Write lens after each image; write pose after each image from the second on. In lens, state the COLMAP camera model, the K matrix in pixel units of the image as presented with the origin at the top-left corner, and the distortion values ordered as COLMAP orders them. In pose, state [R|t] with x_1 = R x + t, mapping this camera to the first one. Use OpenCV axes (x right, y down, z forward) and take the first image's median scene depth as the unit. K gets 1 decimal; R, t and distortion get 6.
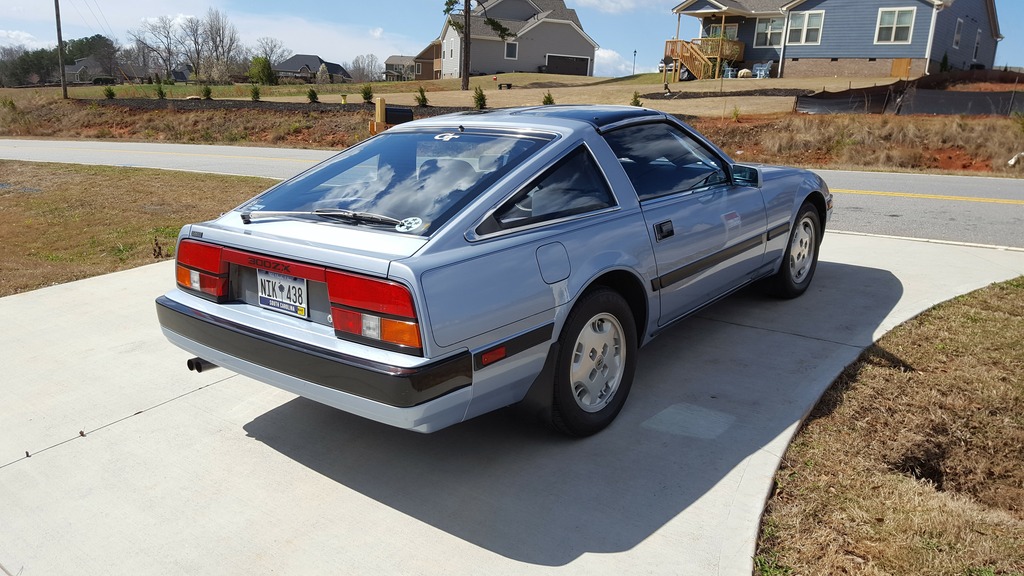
lens RADIAL K [[763.7, 0, 502.4], [0, 763.7, 291.1], [0, 0, 1]] dist [0.058066, -0.080018]
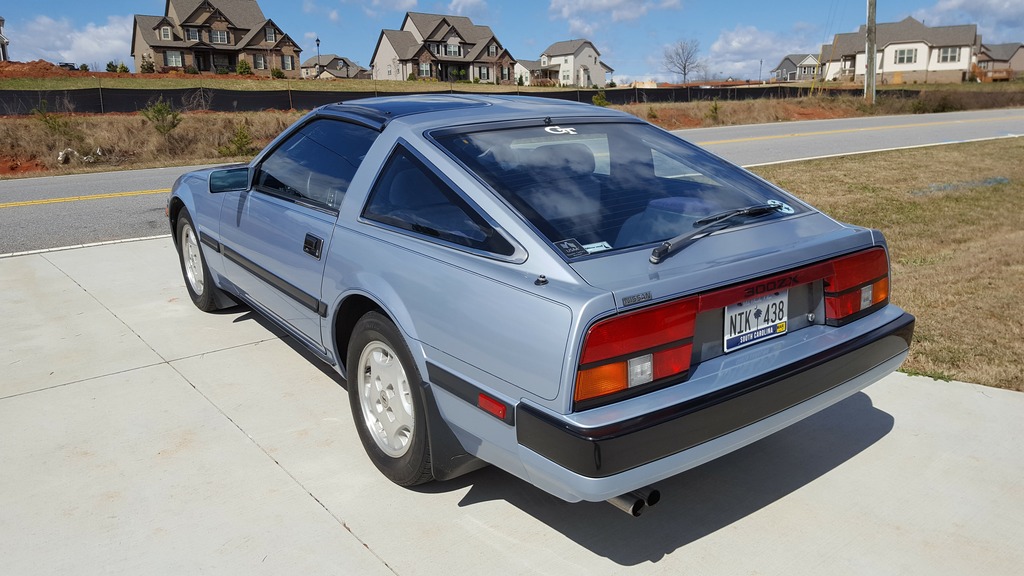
lens RADIAL K [[763.7, 0, 522.2], [0, 763.7, 296.2], [0, 0, 1]] dist [0.058066, -0.080018]
pose [[0.224635, -0.250149, 0.941788, -0.081513], [0.245558, 0.949829, 0.193715, -0.017720], [-0.942995, 0.187748, 0.274791, 0.074232]]
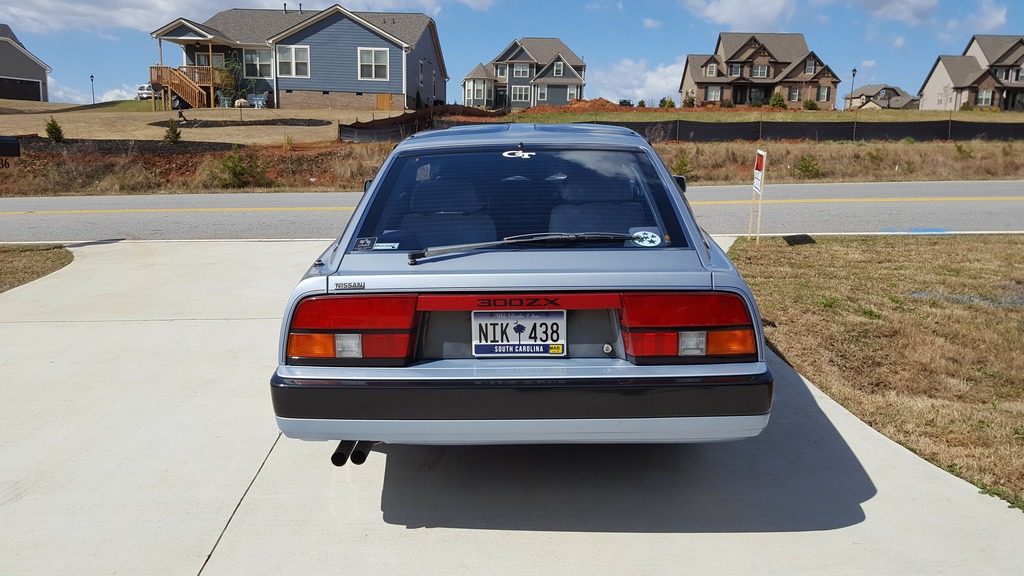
lens RADIAL K [[763.7, 0, 512.0], [0, 763.7, 294.4], [0, 0, 1]] dist [0.058066, -0.080018]
pose [[0.782308, -0.133148, 0.608494, -0.059961], [0.153619, 0.987954, 0.018680, -0.004376], [-0.603651, 0.078863, 0.793338, 0.023338]]
